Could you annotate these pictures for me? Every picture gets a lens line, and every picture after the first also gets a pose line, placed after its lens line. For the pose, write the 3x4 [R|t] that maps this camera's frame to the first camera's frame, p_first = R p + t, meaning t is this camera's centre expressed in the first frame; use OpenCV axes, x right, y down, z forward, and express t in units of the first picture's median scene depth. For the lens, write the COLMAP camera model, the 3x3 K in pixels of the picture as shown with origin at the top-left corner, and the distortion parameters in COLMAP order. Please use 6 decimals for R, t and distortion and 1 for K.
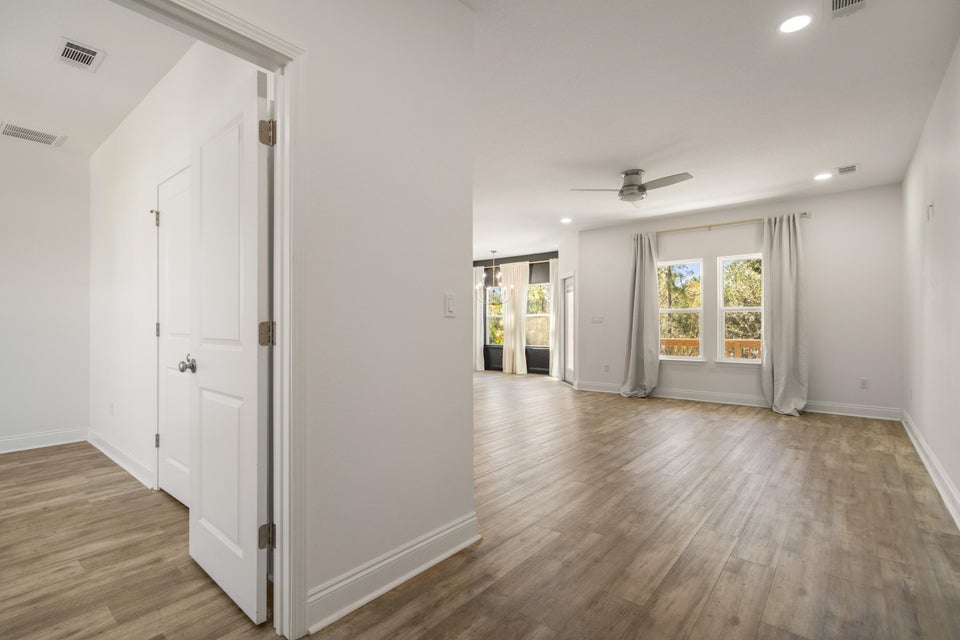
lens RADIAL K [[449.1, 0, 477.8], [0, 449.1, 320.9], [0, 0, 1]] dist [-0.003406, -0.000799]
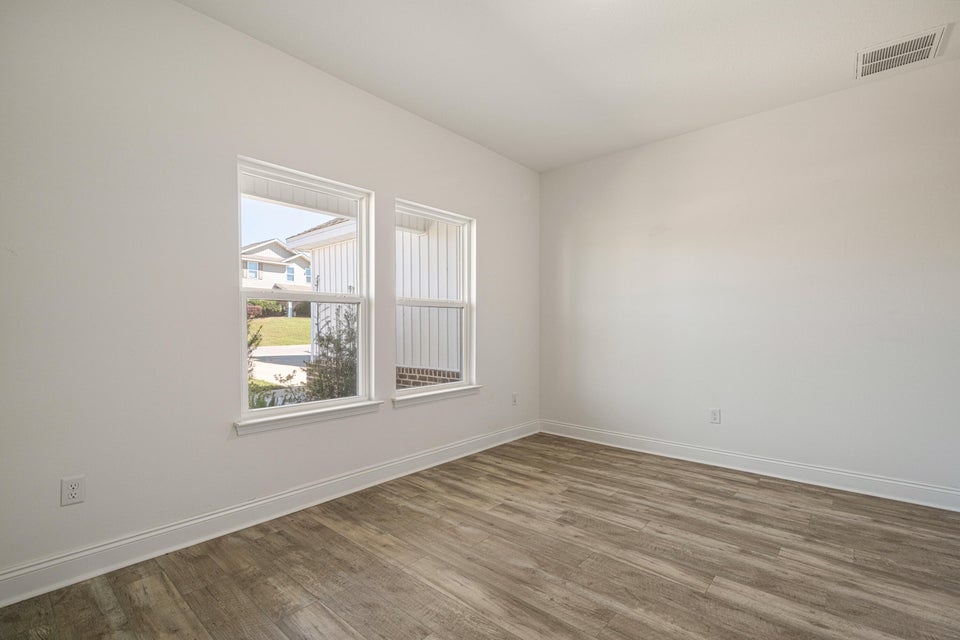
lens RADIAL K [[430.0, 0, 477.9], [0, 430.0, 323.9], [0, 0, 1]] dist [0.002001, 0.000031]
pose [[-0.037206, -0.004542, -0.999297, -0.468118], [0.007195, 0.999963, -0.004813, -0.002412], [0.999282, -0.007369, -0.037172, 0.607291]]
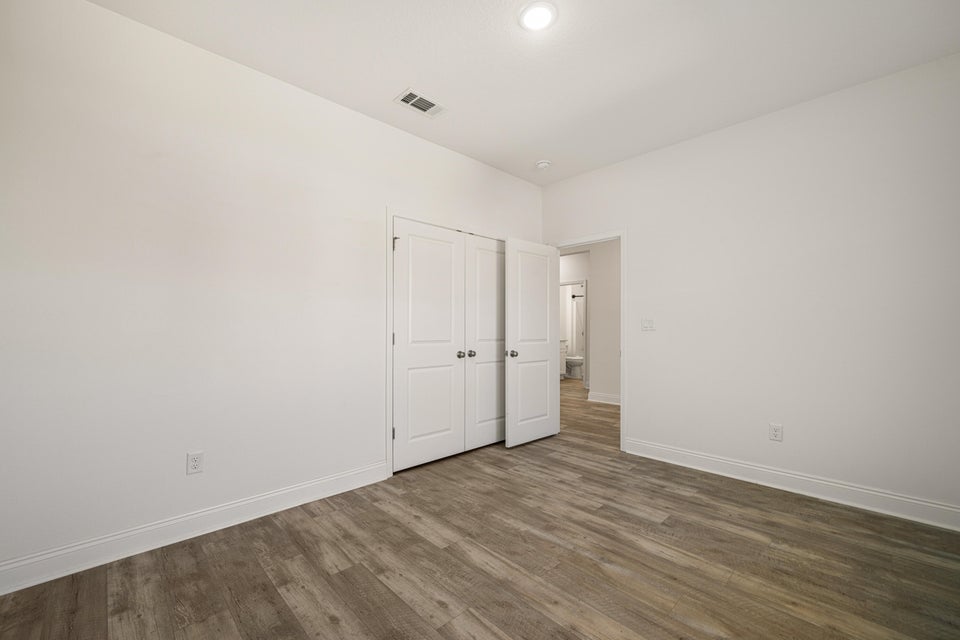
lens RADIAL K [[391.0, 0, 479.8], [0, 391.0, 324.4], [0, 0, 1]] dist [-0.001616, -0.000075]
pose [[0.110513, 0.014917, 0.993763, -2.220764], [-0.008975, 0.999862, -0.014011, -0.008853], [-0.993834, -0.007370, 0.110631, 0.859243]]
